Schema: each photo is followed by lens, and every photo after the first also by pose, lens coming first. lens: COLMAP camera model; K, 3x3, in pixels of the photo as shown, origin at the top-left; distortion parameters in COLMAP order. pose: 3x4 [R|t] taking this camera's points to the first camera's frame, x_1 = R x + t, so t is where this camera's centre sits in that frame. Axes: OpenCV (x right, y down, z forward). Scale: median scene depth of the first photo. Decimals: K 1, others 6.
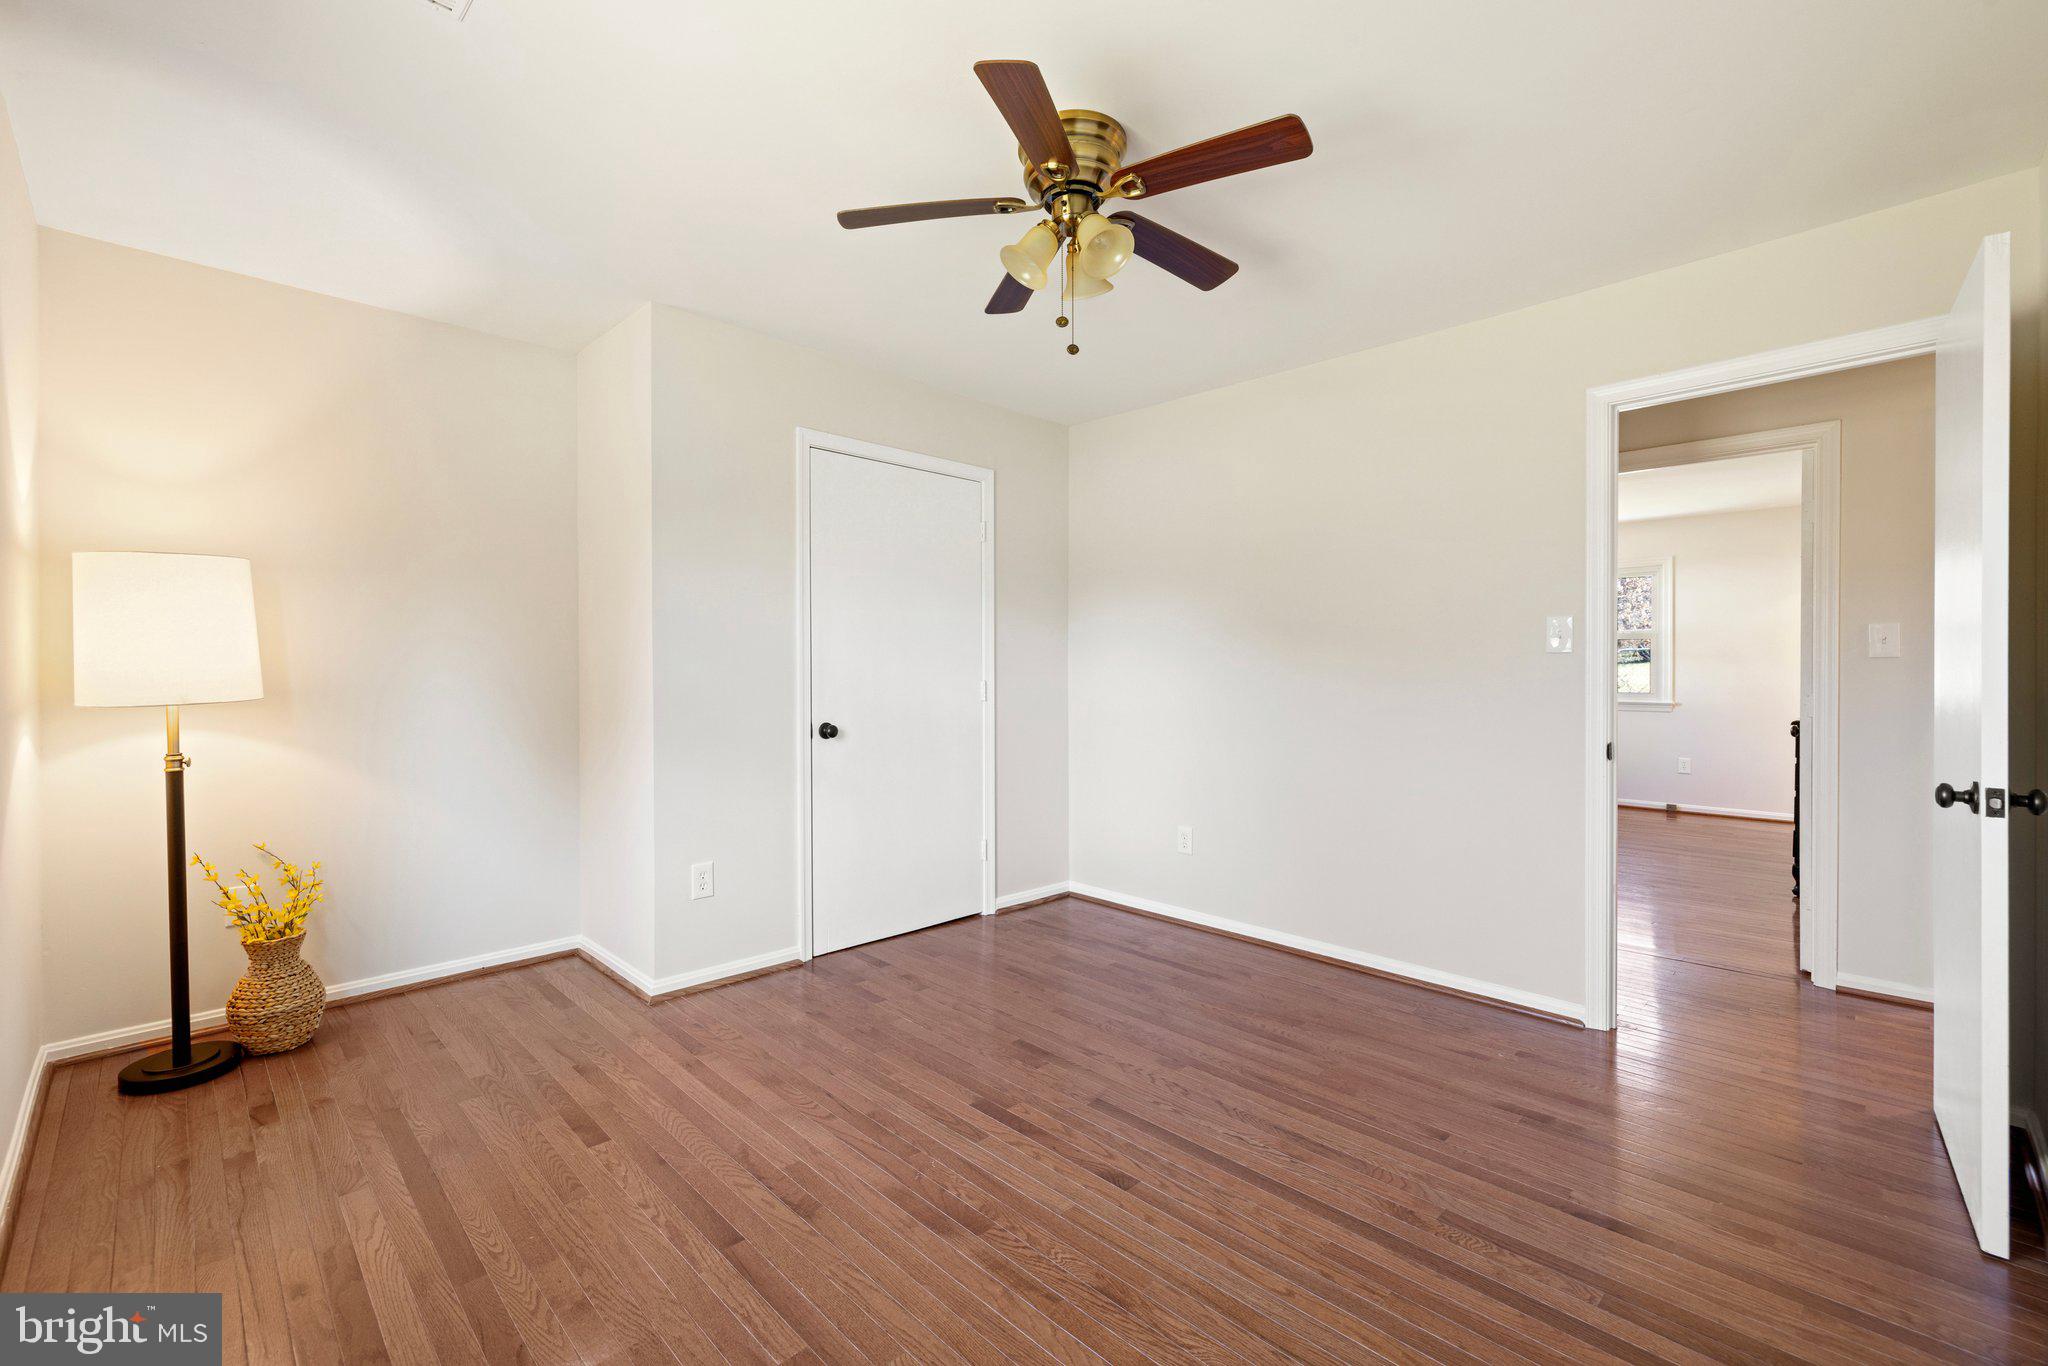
lens RADIAL K [[862.4, 0, 991.5], [0, 862.4, 671.1], [0, 0, 1]] dist [-0.000505, -0.000232]
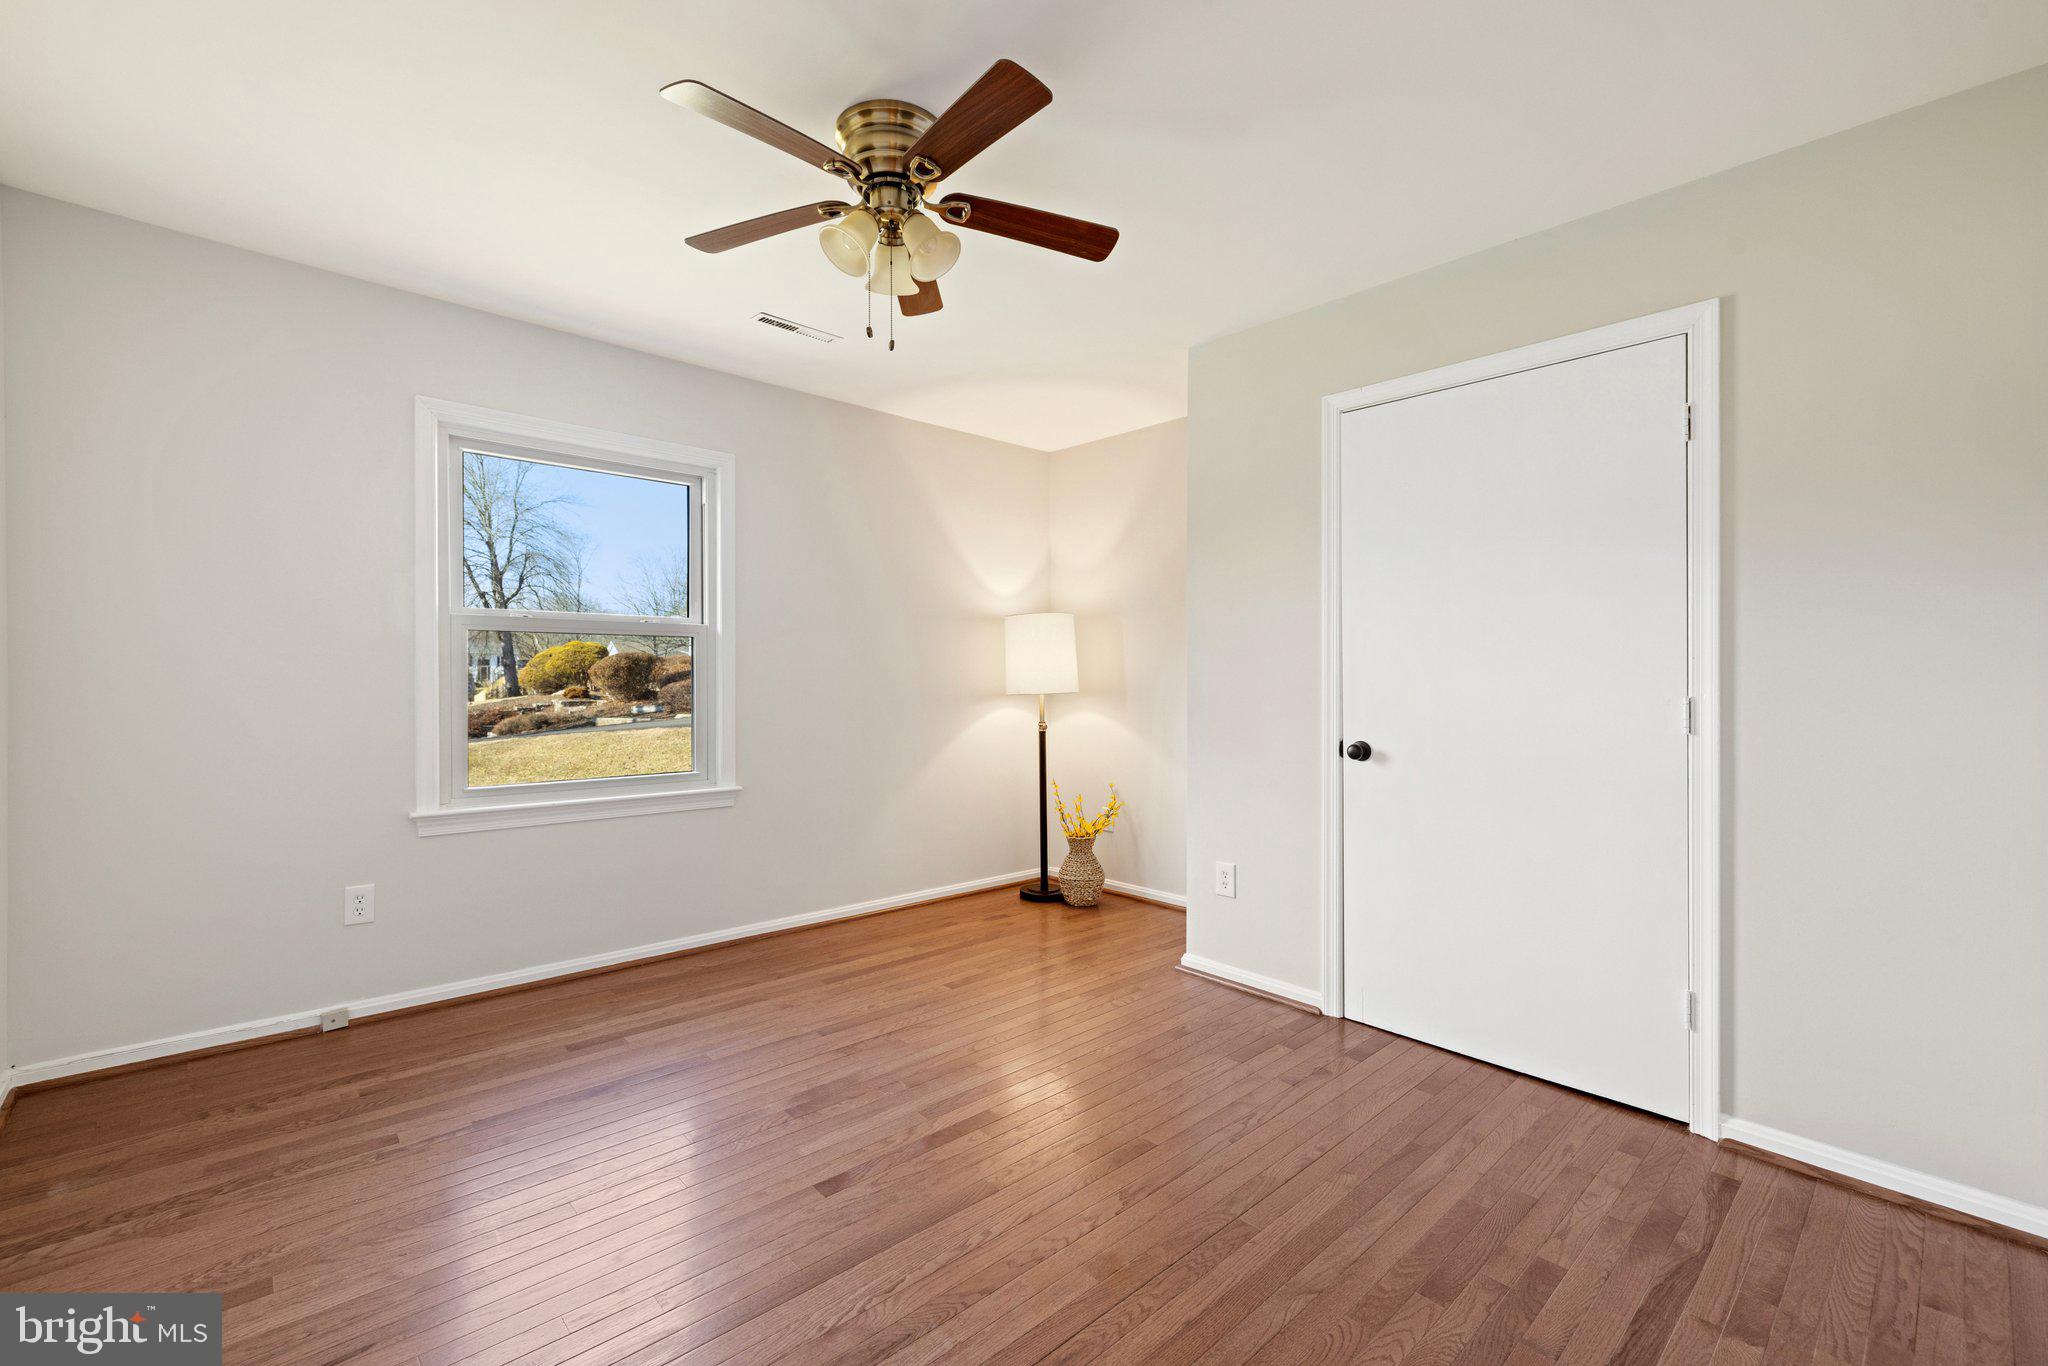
lens RADIAL K [[866.7, 0, 1000.5], [0, 866.7, 680.6], [0, 0, 1]] dist [0.002464, 0.000232]
pose [[-0.032937, 0.004510, -0.999447, 0.710411], [-0.002940, 0.999985, 0.004609, 0.000282], [0.999453, 0.003091, -0.032923, 0.760027]]
